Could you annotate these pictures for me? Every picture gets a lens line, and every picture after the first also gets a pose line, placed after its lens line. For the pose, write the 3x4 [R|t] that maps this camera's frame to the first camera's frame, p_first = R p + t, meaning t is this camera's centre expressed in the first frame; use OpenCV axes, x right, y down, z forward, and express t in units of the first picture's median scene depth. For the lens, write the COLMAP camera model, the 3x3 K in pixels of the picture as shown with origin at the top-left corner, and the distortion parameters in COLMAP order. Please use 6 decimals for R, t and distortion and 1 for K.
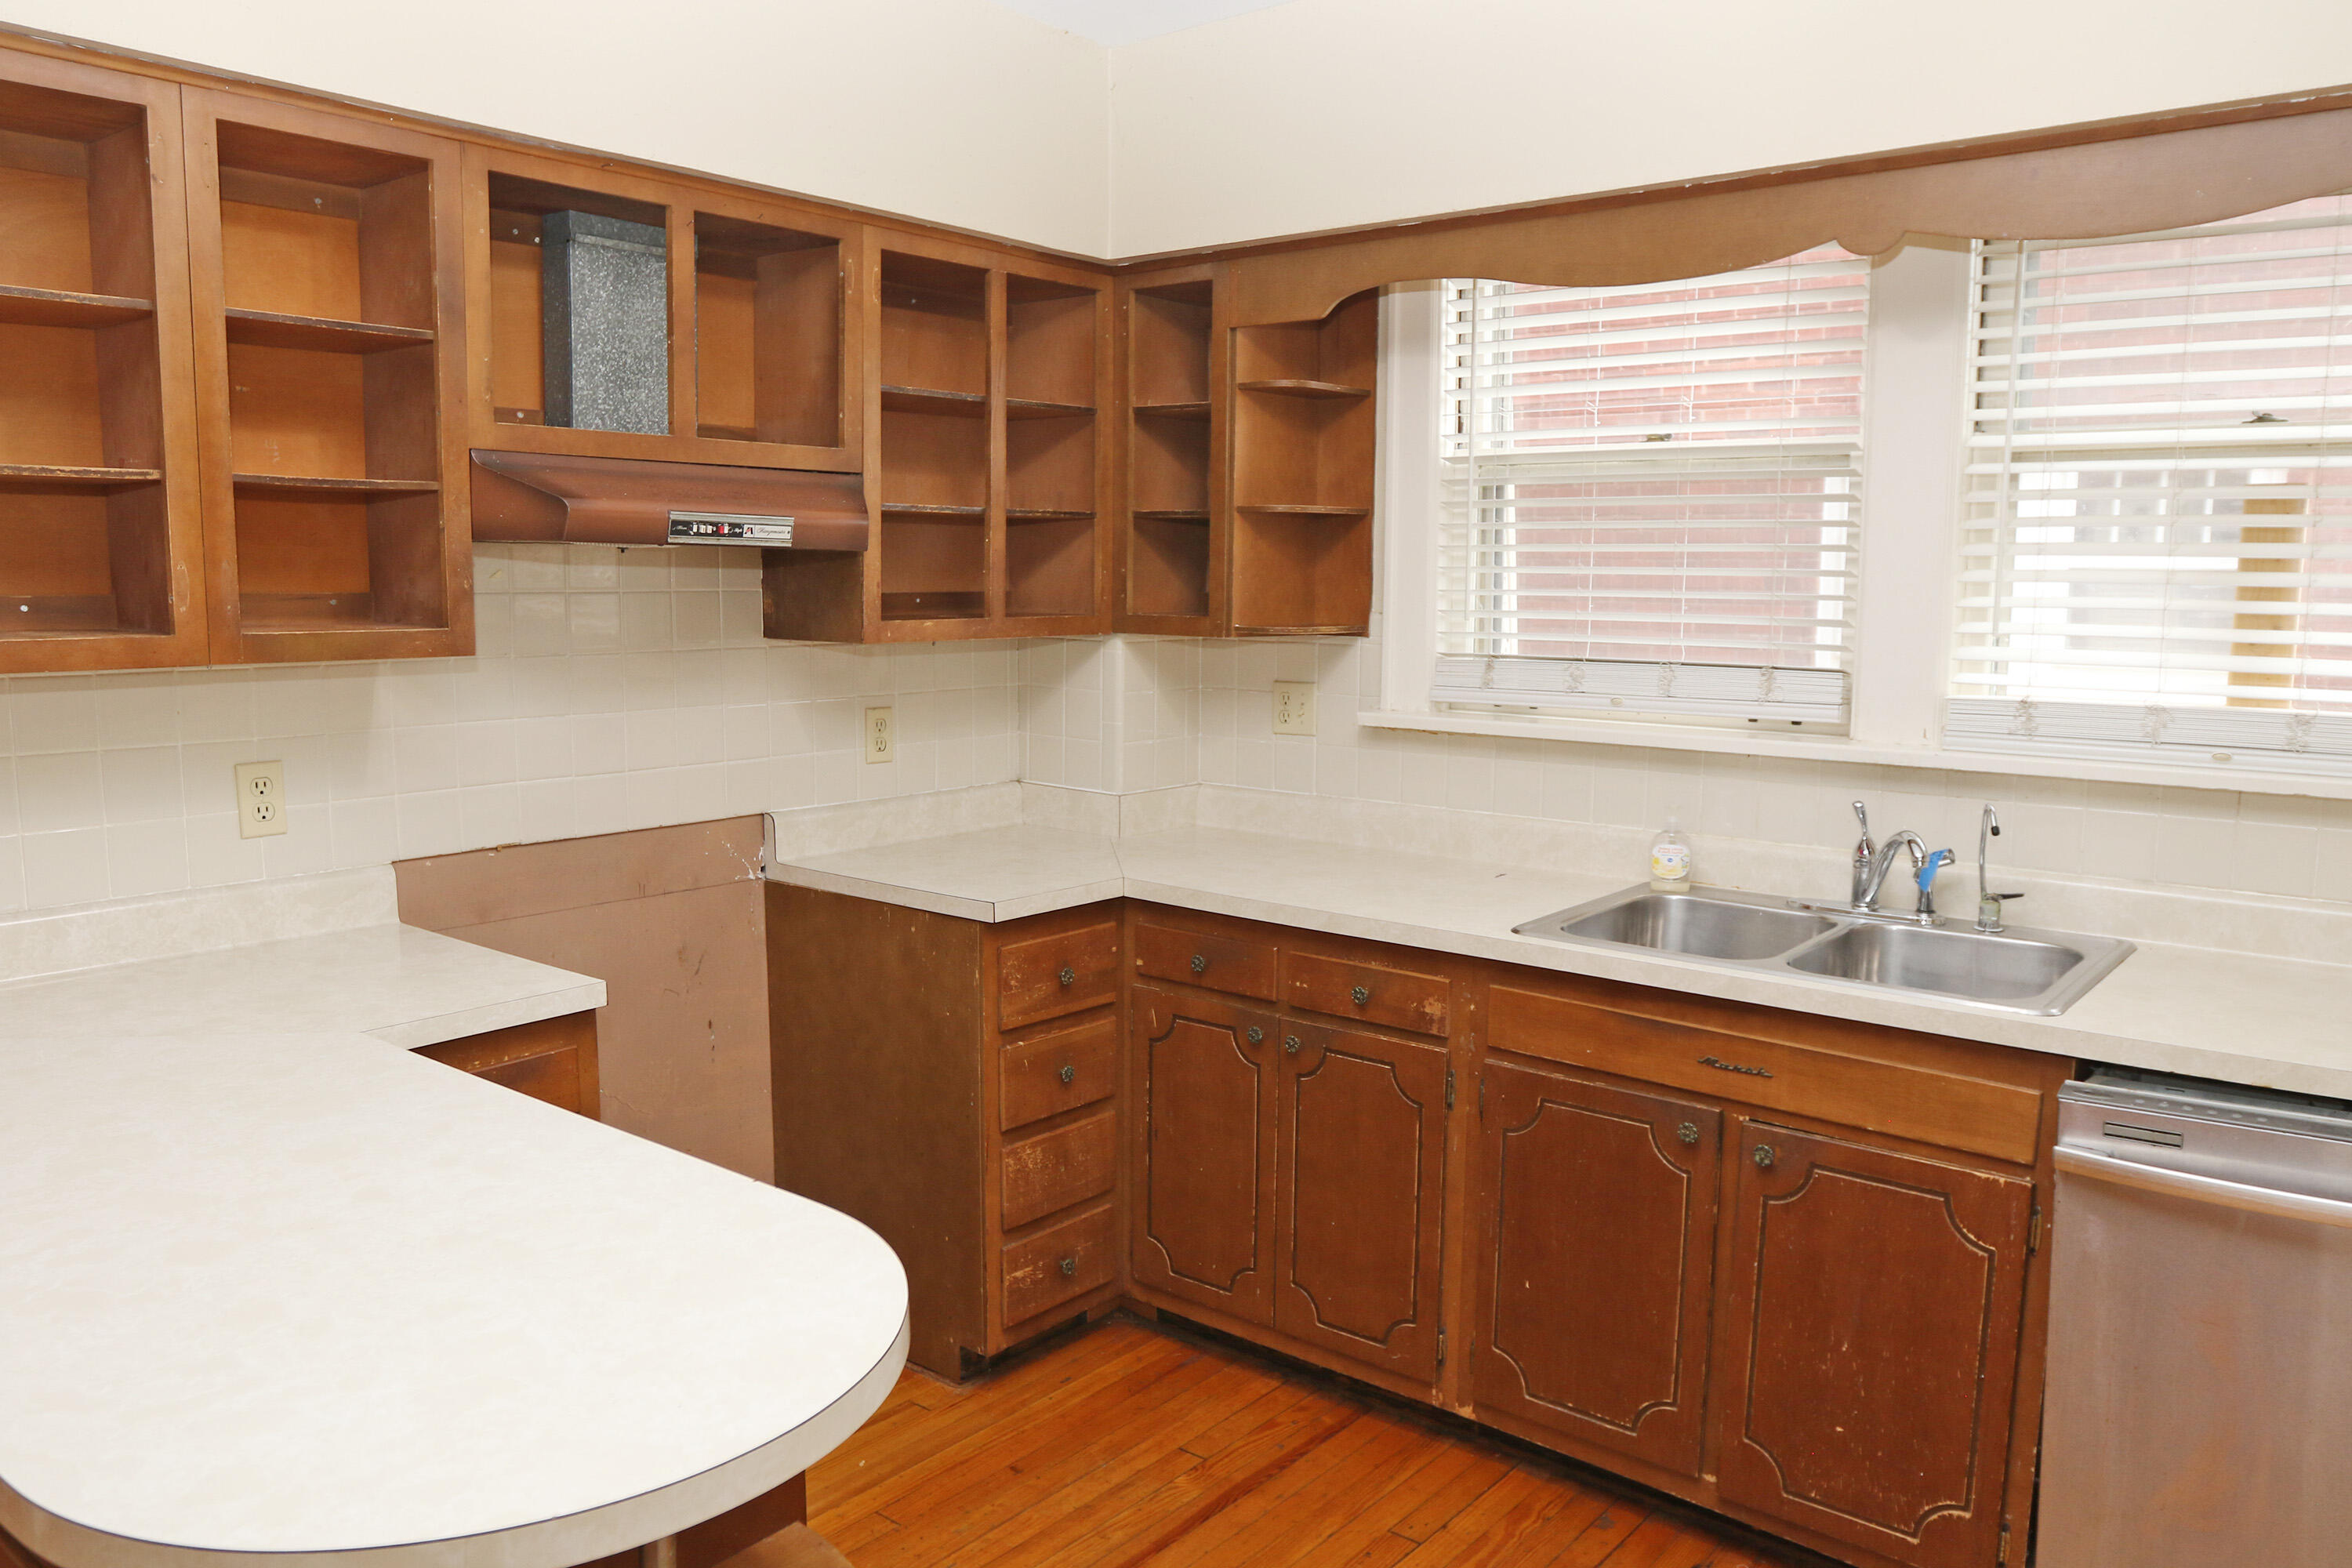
lens RADIAL K [[1764.0, 0, 1176.0], [0, 1764.0, 784.0], [0, 0, 1]] dist [-0.008328, 0.000744]
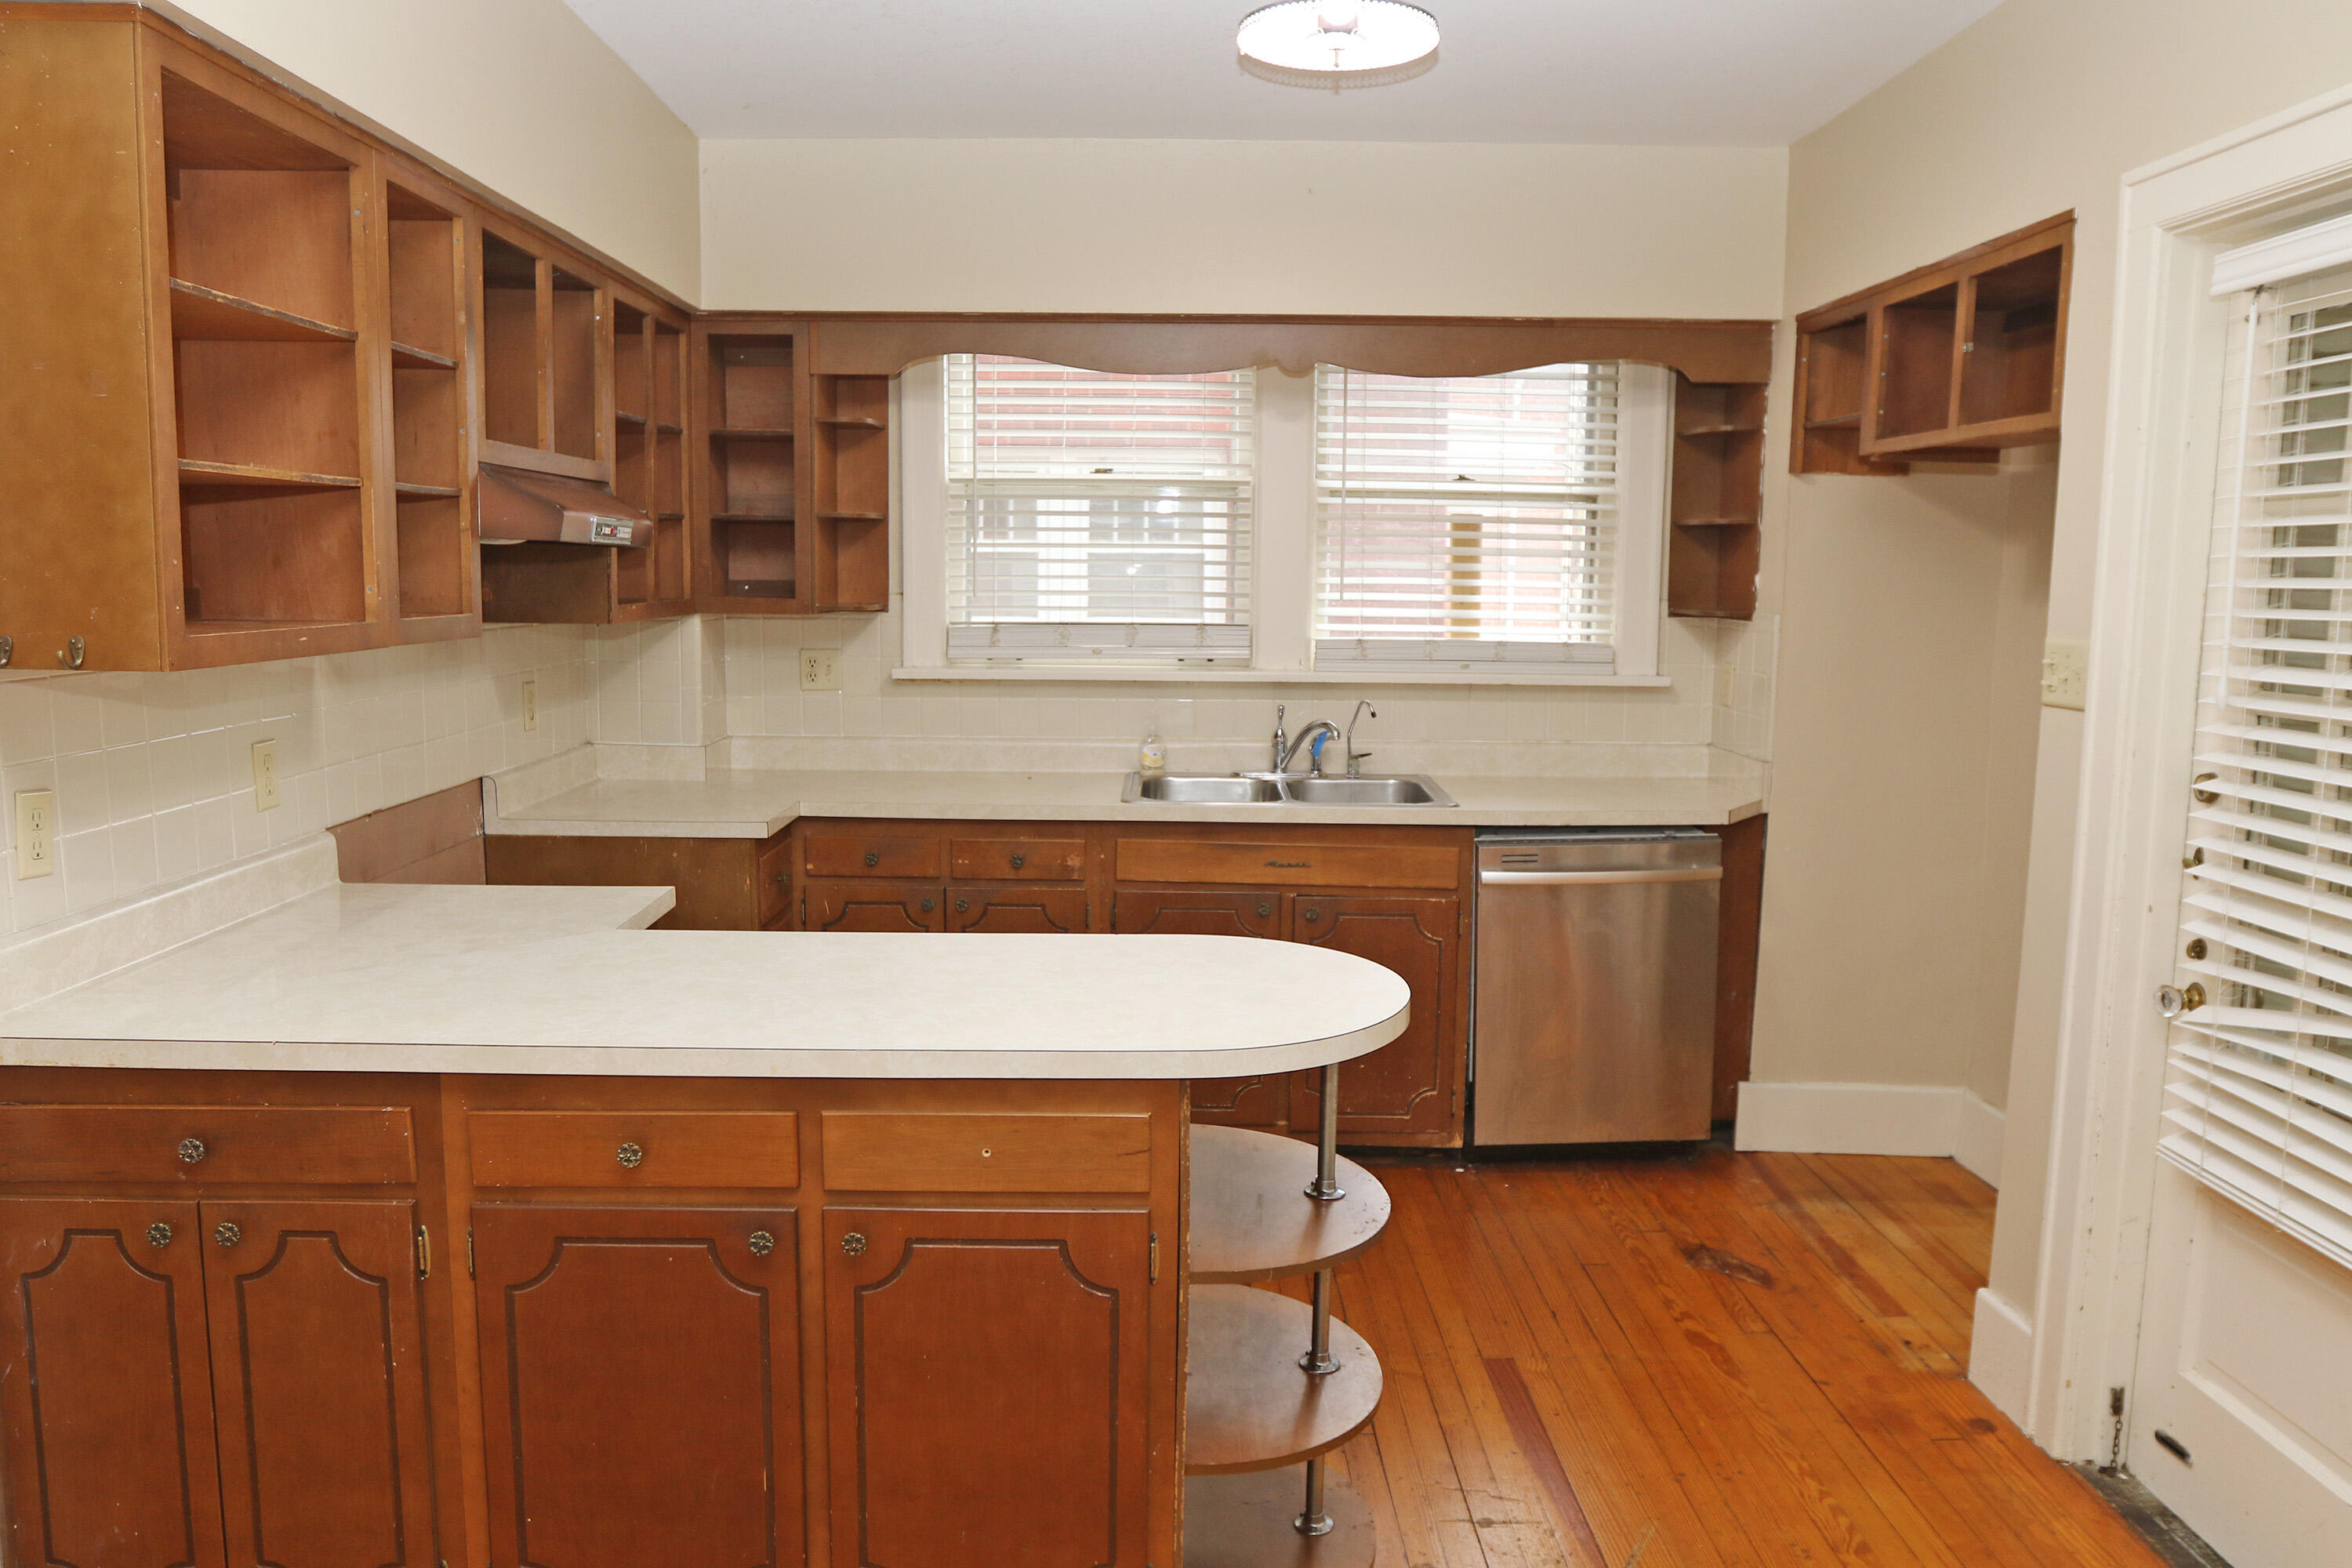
lens RADIAL K [[1703.8, 0, 1176.0], [0, 1703.8, 784.0], [0, 0, 1]] dist [-0.007138, -0.001117]
pose [[0.776408, -0.081567, 0.624930, -0.607337], [0.072342, 0.996570, 0.040196, 0.010961], [-0.626065, 0.014000, 0.779646, -0.145143]]
